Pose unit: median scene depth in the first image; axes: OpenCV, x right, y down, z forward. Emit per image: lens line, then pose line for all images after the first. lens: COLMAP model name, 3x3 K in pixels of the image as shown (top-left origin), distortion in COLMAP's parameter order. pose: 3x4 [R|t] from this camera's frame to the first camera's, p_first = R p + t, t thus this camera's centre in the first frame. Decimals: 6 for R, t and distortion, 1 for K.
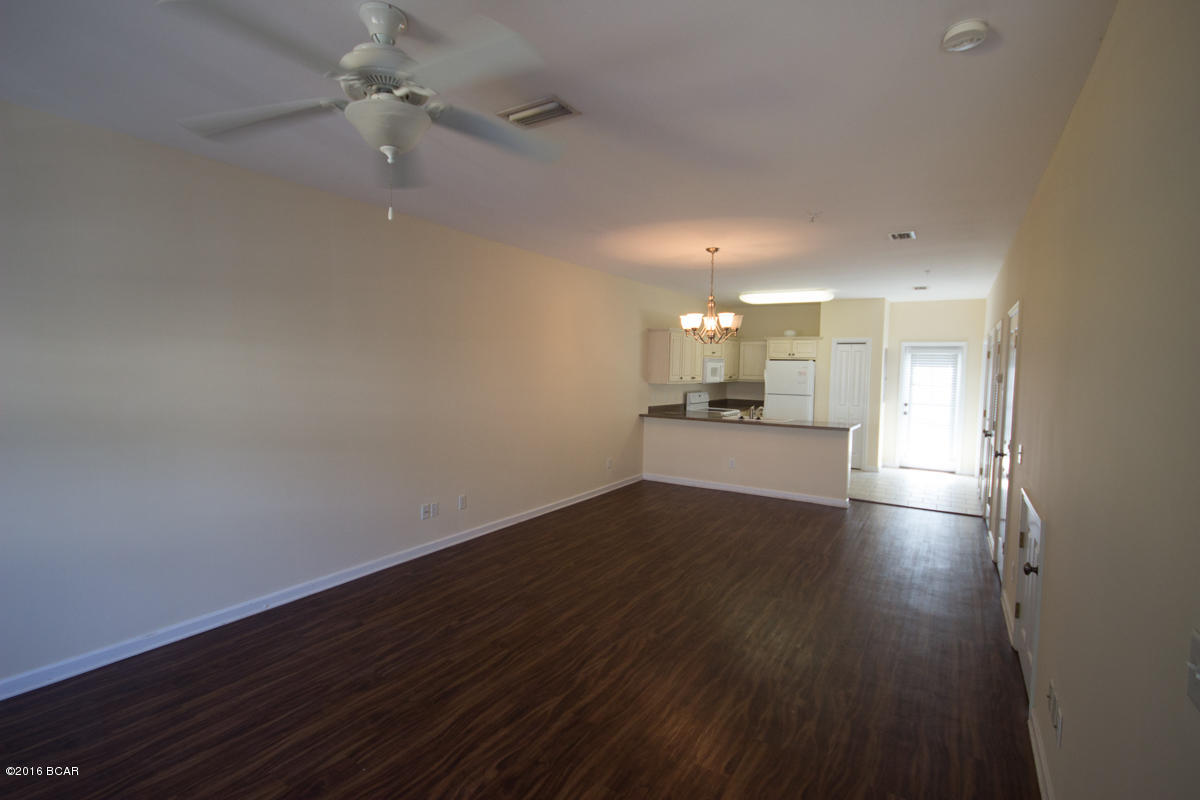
lens RADIAL K [[554.6, 0, 603.4], [0, 554.6, 397.4], [0, 0, 1]] dist [-0.001811, -0.000491]
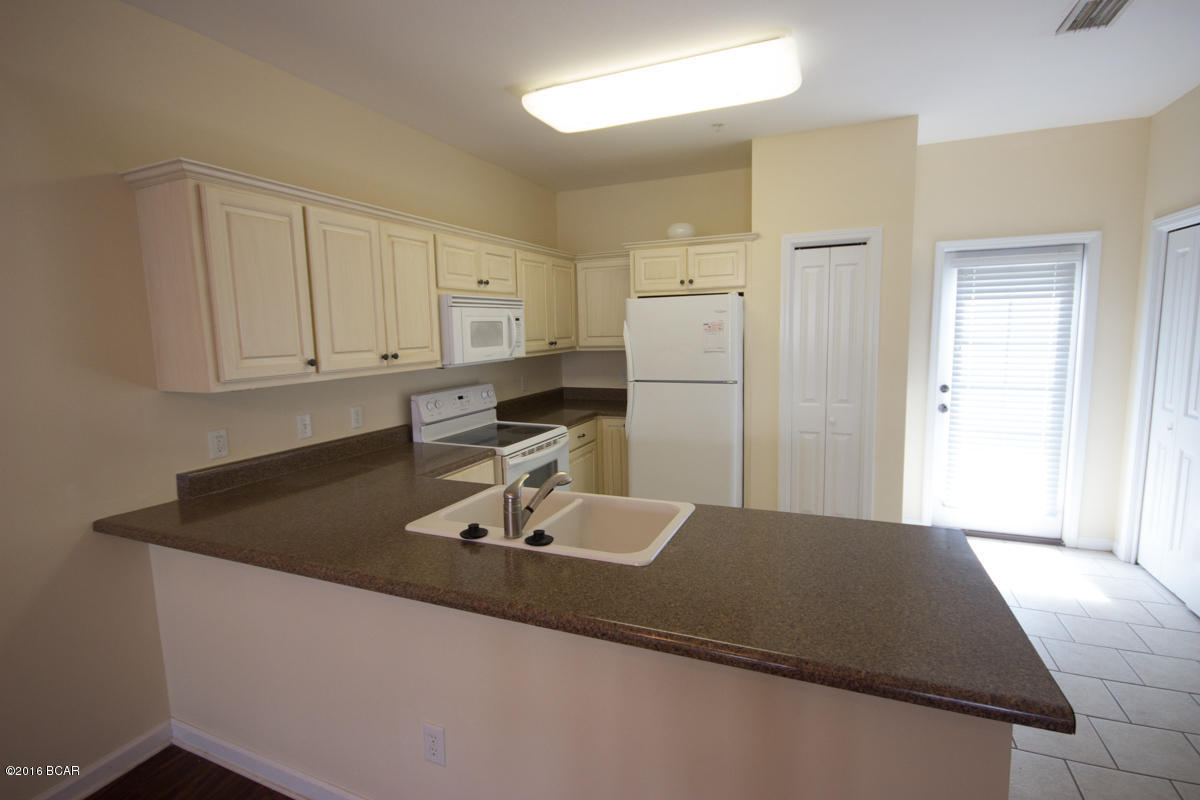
lens RADIAL K [[554.6, 0, 603.4], [0, 554.6, 397.4], [0, 0, 1]] dist [-0.001811, -0.000491]
pose [[0.986732, -0.063348, 0.149489, 0.409431], [0.052650, 0.995833, 0.074467, -0.050192], [-0.153583, -0.065608, 0.985955, 1.158429]]
